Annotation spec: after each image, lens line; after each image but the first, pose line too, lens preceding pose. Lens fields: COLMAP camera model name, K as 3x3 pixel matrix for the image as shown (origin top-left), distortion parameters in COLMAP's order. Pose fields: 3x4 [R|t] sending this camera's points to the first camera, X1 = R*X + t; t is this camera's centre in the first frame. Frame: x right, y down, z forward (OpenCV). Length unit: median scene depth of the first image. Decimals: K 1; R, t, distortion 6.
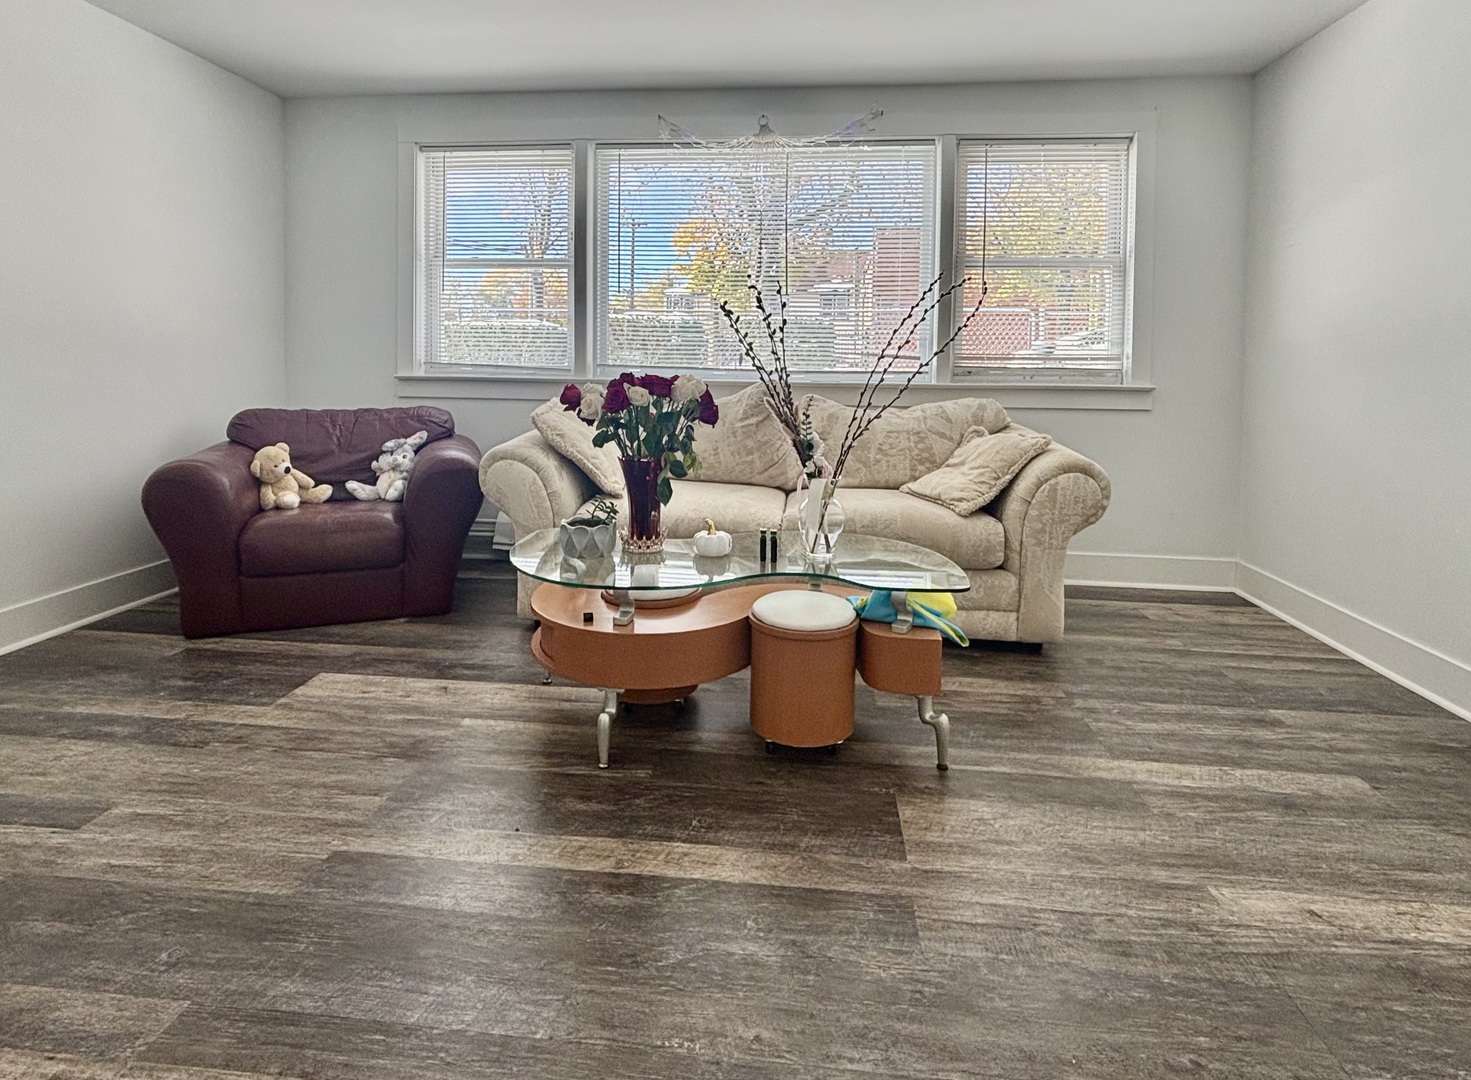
lens RADIAL K [[821.3, 0, 736.6], [0, 821.3, 380.2], [0, 0, 1]] dist [-0.009734, 0.001061]
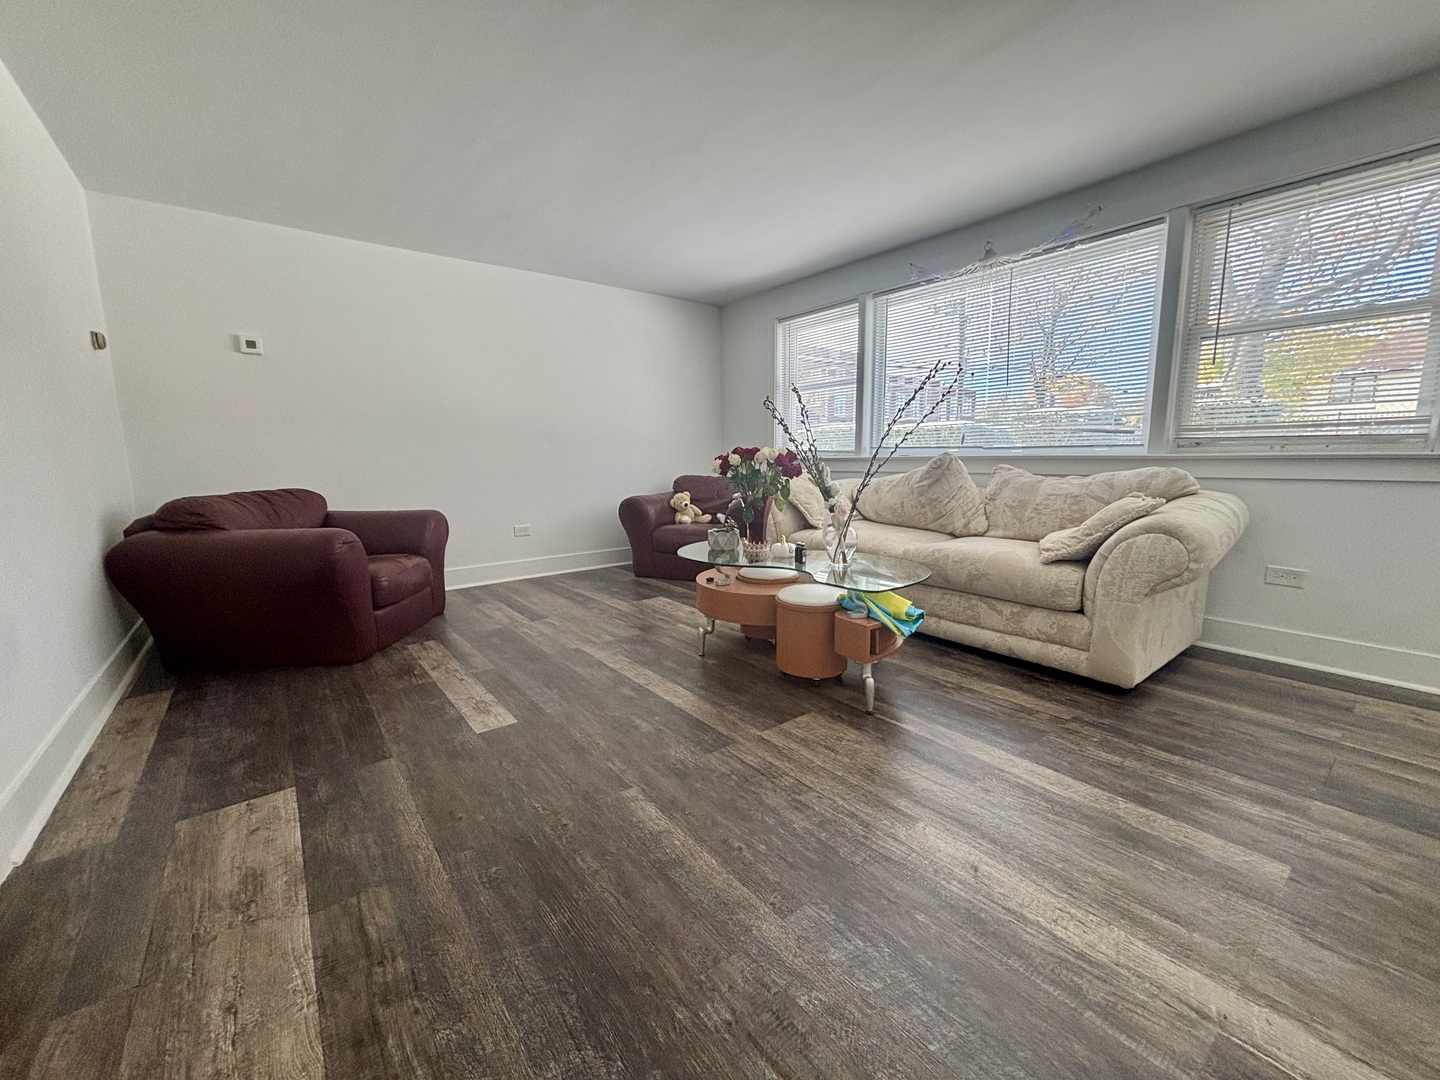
lens RADIAL K [[581.1, 0, 713.6], [0, 581.1, 541.8], [0, 0, 1]] dist [-0.023164, -0.000028]
pose [[0.670719, 0.082214, -0.737141, 0.574523], [0.006411, 0.993158, 0.116601, 0.035376], [0.741684, -0.082932, 0.665603, 0.097202]]
